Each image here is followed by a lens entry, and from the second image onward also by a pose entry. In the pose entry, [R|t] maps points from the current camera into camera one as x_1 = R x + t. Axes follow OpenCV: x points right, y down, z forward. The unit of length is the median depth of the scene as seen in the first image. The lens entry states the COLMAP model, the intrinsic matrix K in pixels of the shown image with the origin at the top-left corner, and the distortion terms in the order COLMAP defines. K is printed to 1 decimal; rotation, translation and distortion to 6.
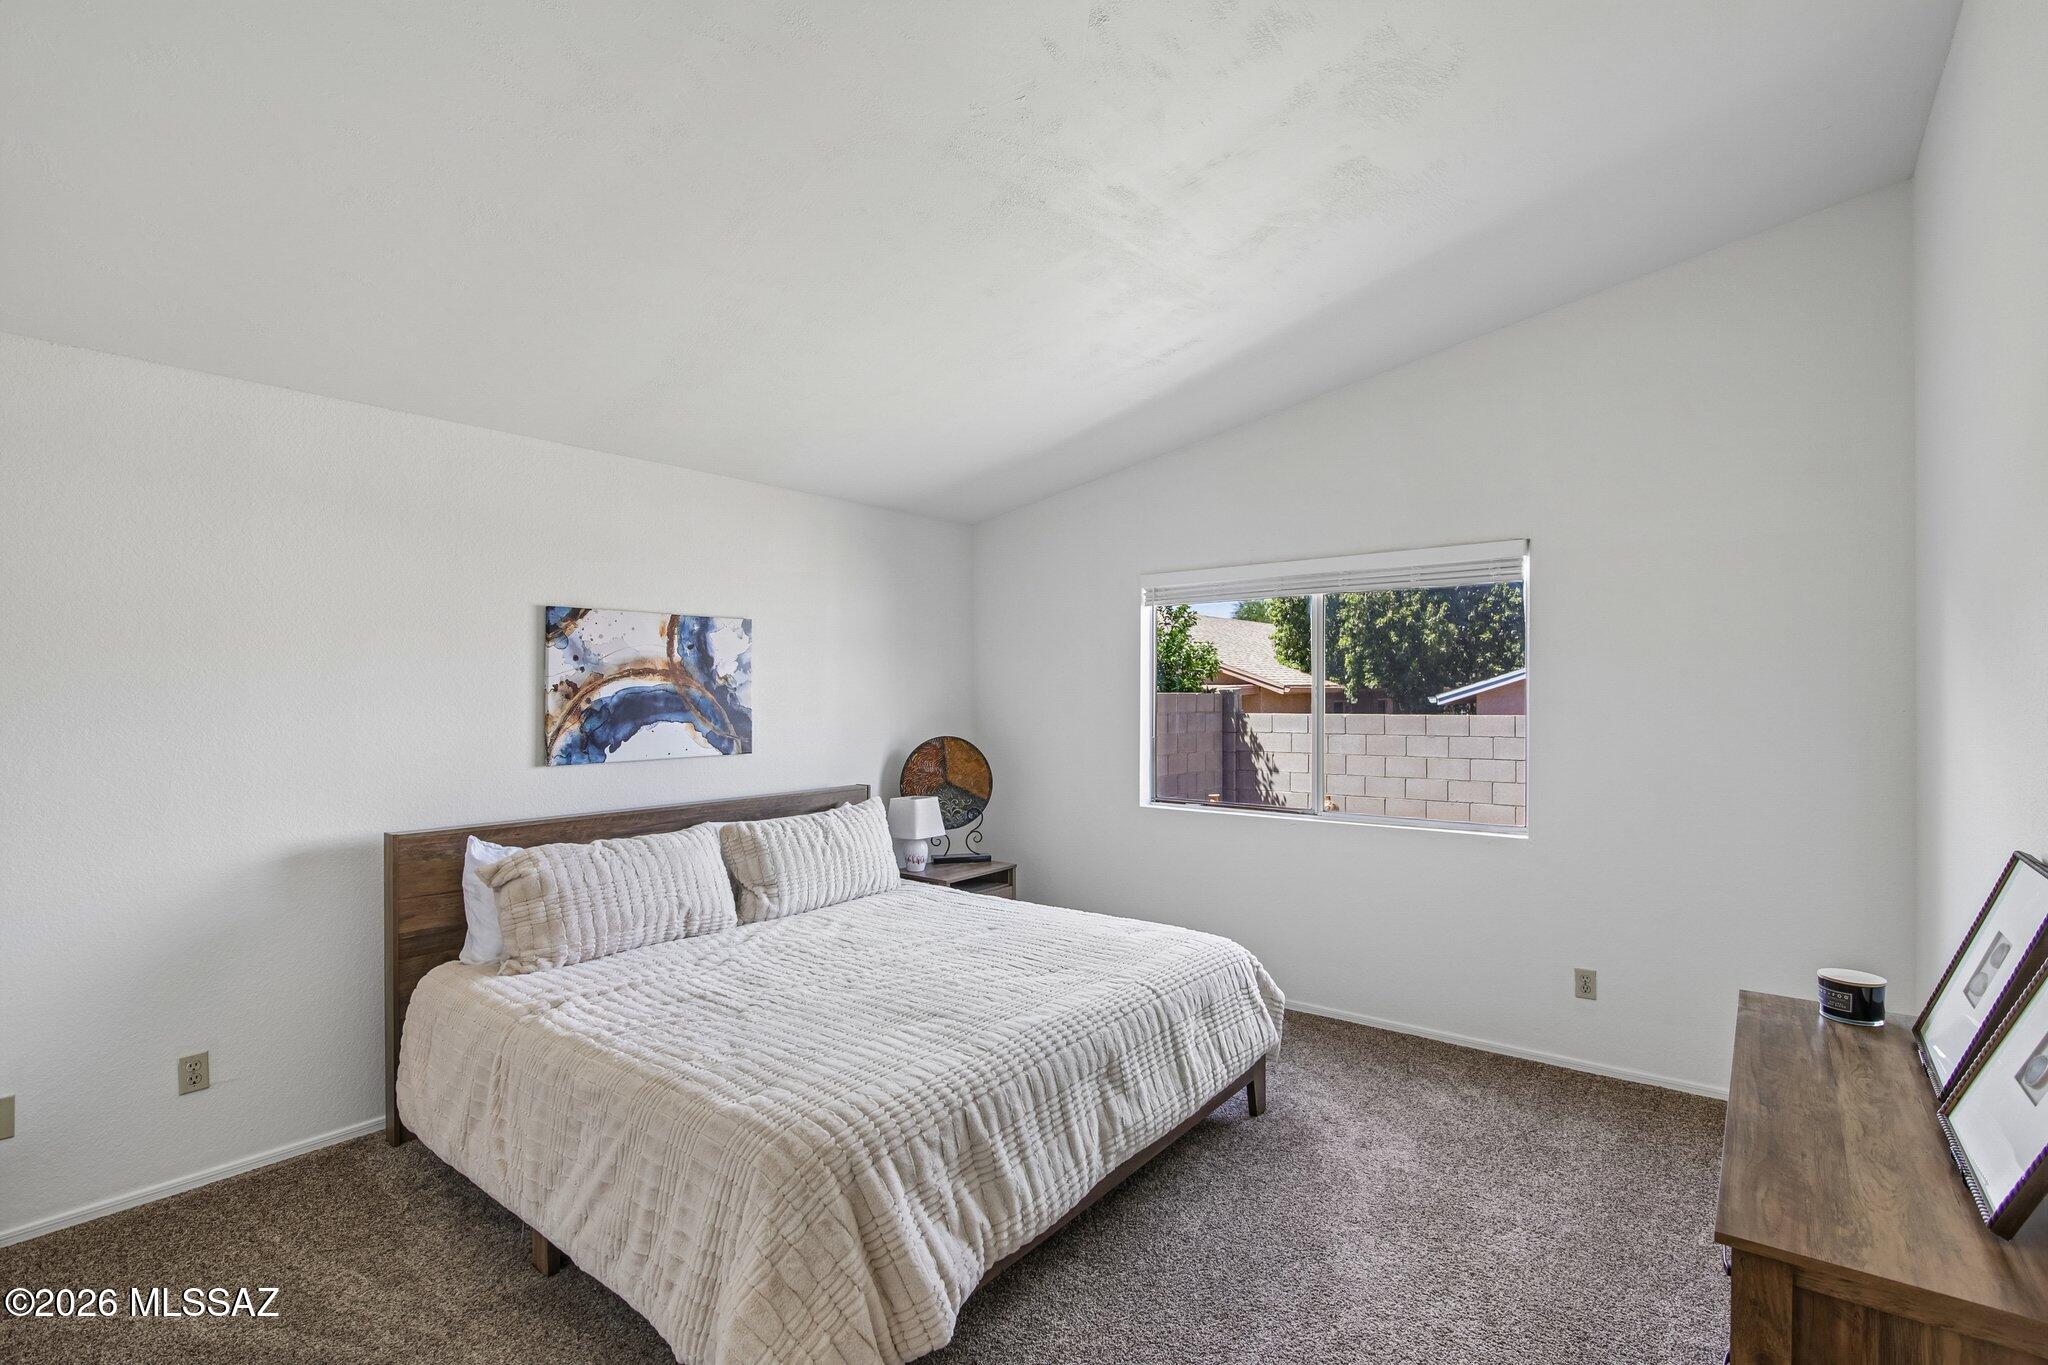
lens RADIAL K [[949.9, 0, 1024.0], [0, 949.9, 682.5], [0, 0, 1]] dist [0.002035, 0.000193]
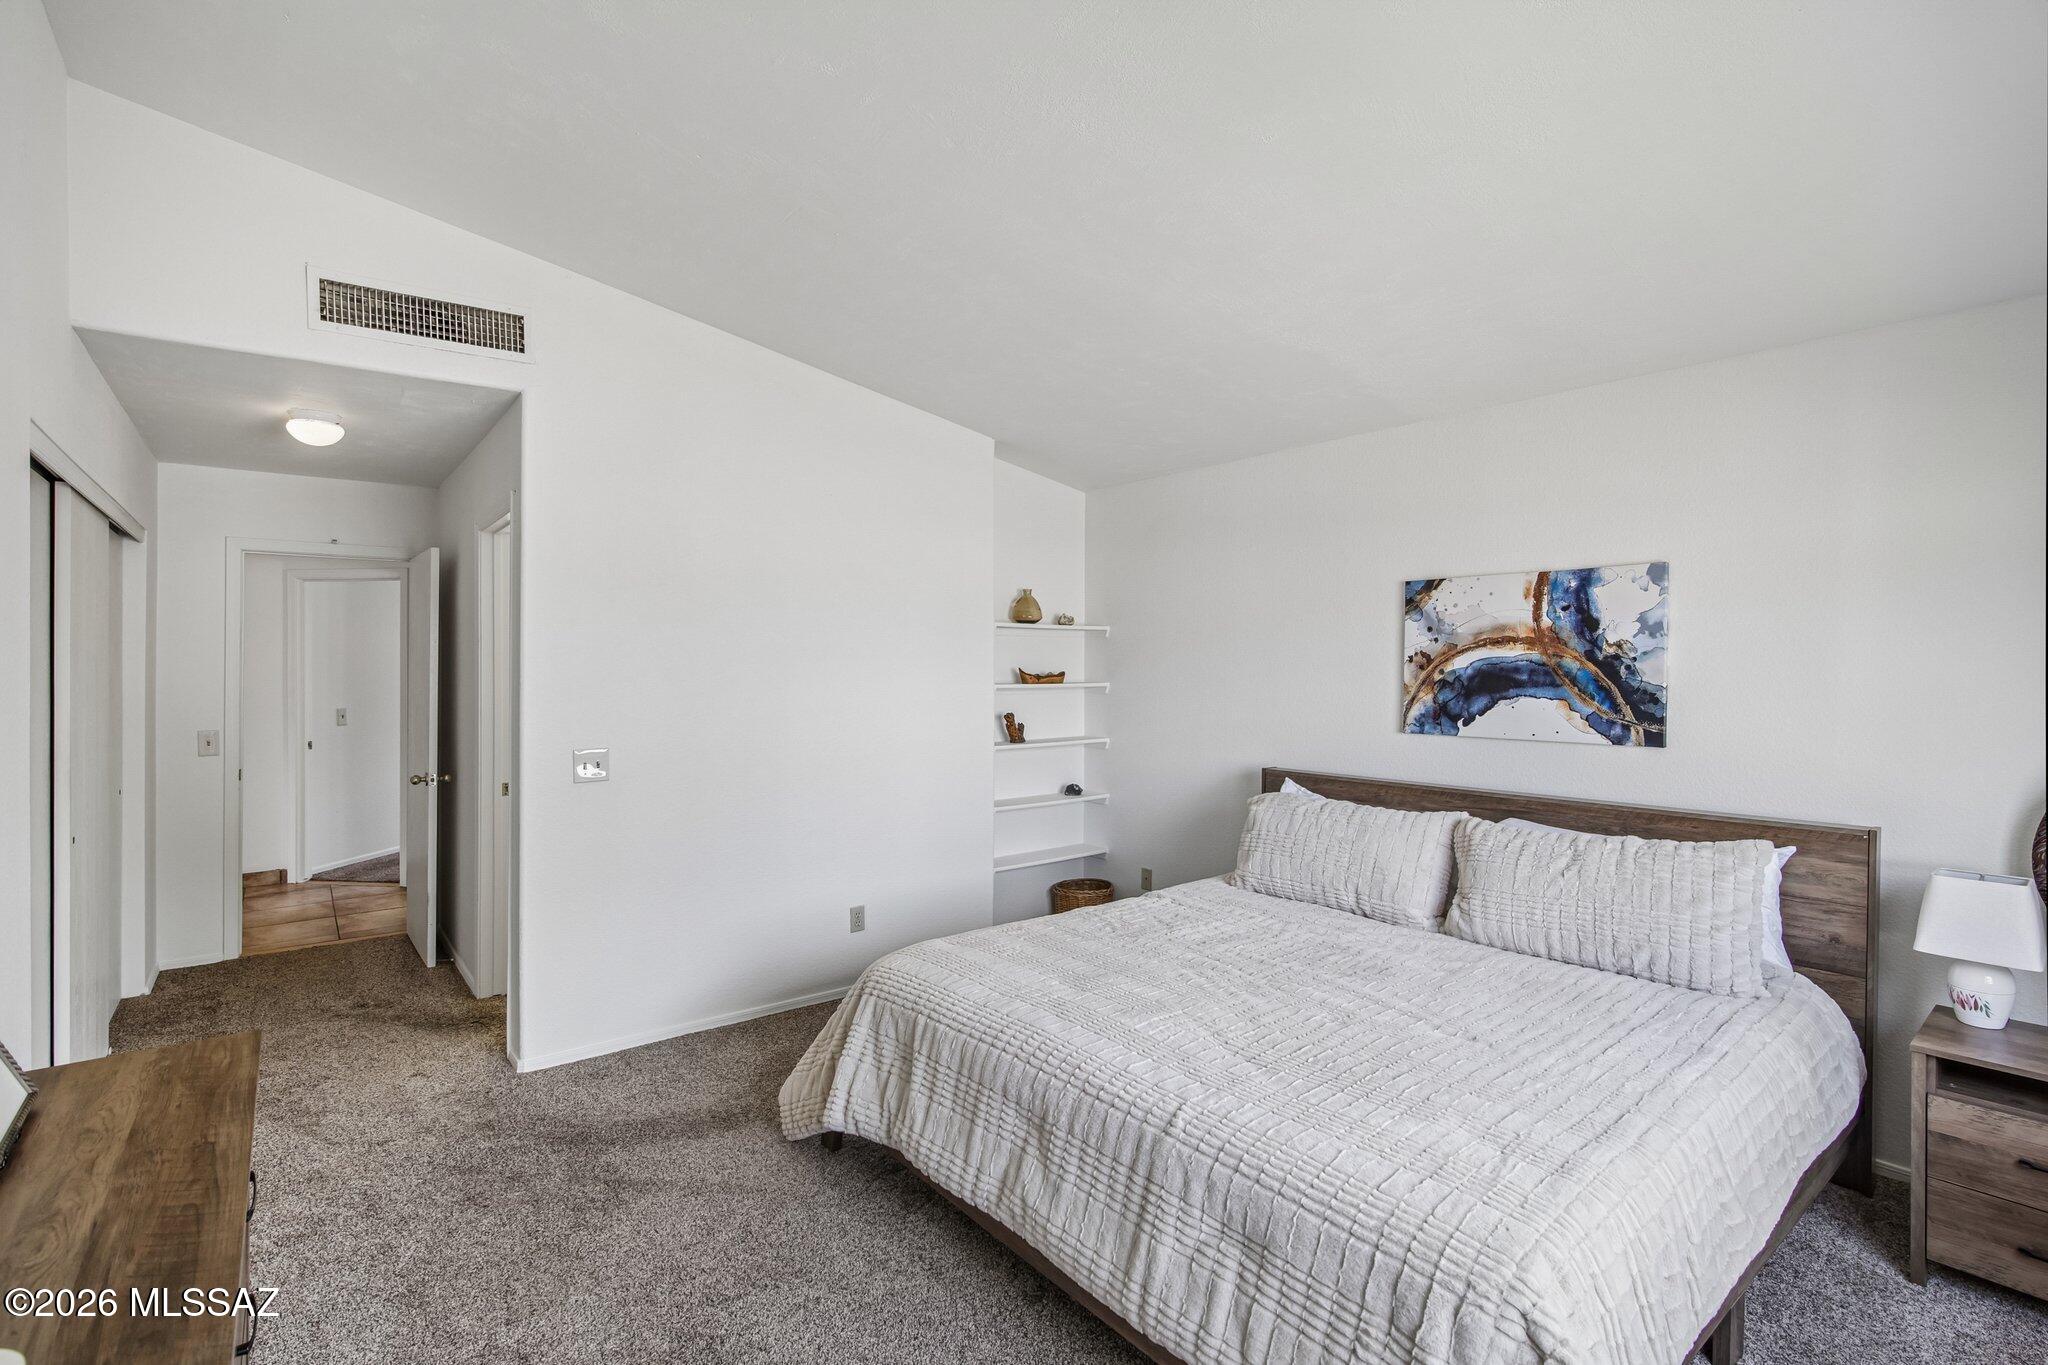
lens RADIAL K [[933.9, 0, 1020.1], [0, 933.9, 668.4], [0, 0, 1]] dist [-0.035046, 0.000529]
pose [[-0.233462, 0.001873, -0.972364, 0.563990], [0.005346, 0.999986, 0.000642, 0.012328], [0.972351, -0.005048, -0.233468, 0.768587]]
